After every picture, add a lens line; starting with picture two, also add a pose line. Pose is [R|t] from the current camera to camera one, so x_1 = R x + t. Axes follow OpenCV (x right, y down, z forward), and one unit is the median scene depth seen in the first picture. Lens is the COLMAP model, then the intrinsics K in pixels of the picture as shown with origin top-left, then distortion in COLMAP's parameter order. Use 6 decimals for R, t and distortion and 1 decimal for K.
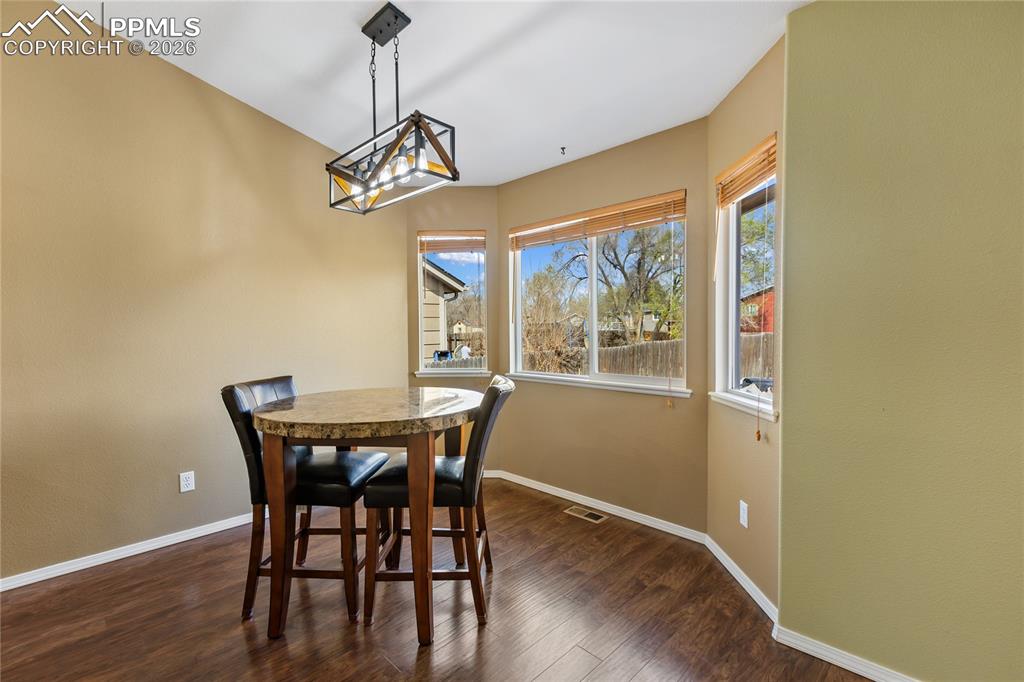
lens RADIAL K [[458.7, 0, 513.9], [0, 458.7, 345.3], [0, 0, 1]] dist [0.008402, -0.000135]
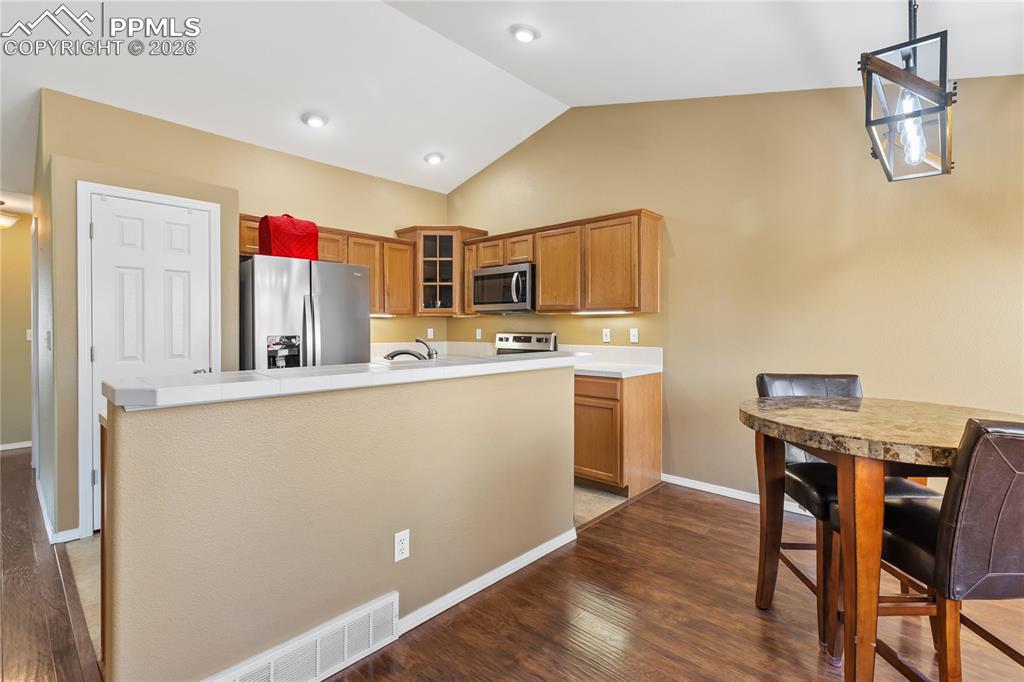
lens RADIAL K [[476.5, 0, 516.7], [0, 476.5, 328.4], [0, 0, 1]] dist [-0.002338, -0.000116]
pose [[0.032751, 0.014557, -0.999358, 0.439683], [-0.037924, 0.999192, 0.013311, -0.013866], [0.998744, 0.037464, 0.033276, 0.277208]]
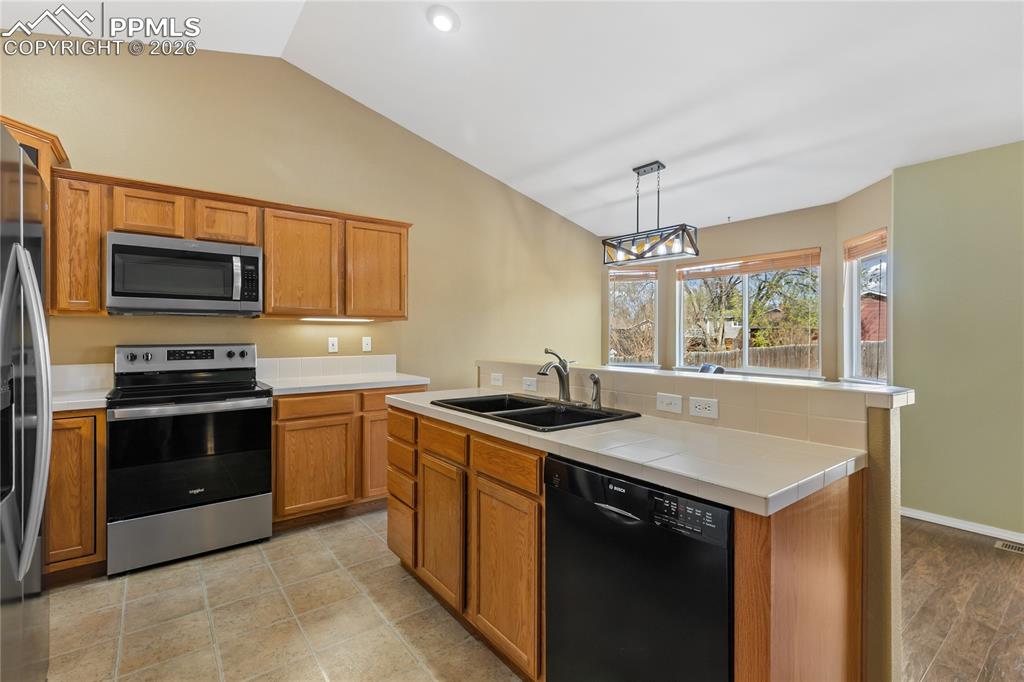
lens RADIAL K [[468.0, 0, 514.9], [0, 468.0, 332.9], [0, 0, 1]] dist [0.011087, 0.000306]
pose [[0.991409, 0.012033, -0.130240, -0.477929], [-0.016881, 0.999202, -0.036186, 0.027581], [0.129701, 0.038074, 0.990822, -0.760473]]
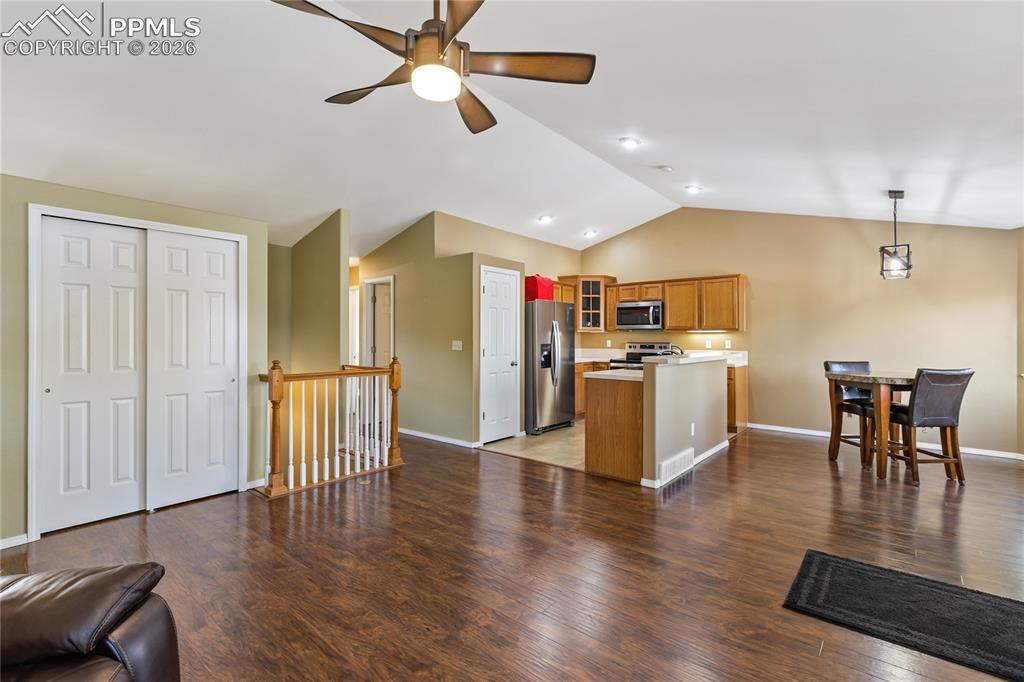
lens RADIAL K [[462.8, 0, 509.2], [0, 462.8, 333.1], [0, 0, 1]] dist [0.000017, 0.000176]
pose [[0.075791, 0.000964, -0.997123, 1.444429], [-0.040513, 0.999177, -0.002114, 0.008293], [0.996300, 0.040556, 0.075768, -0.760599]]
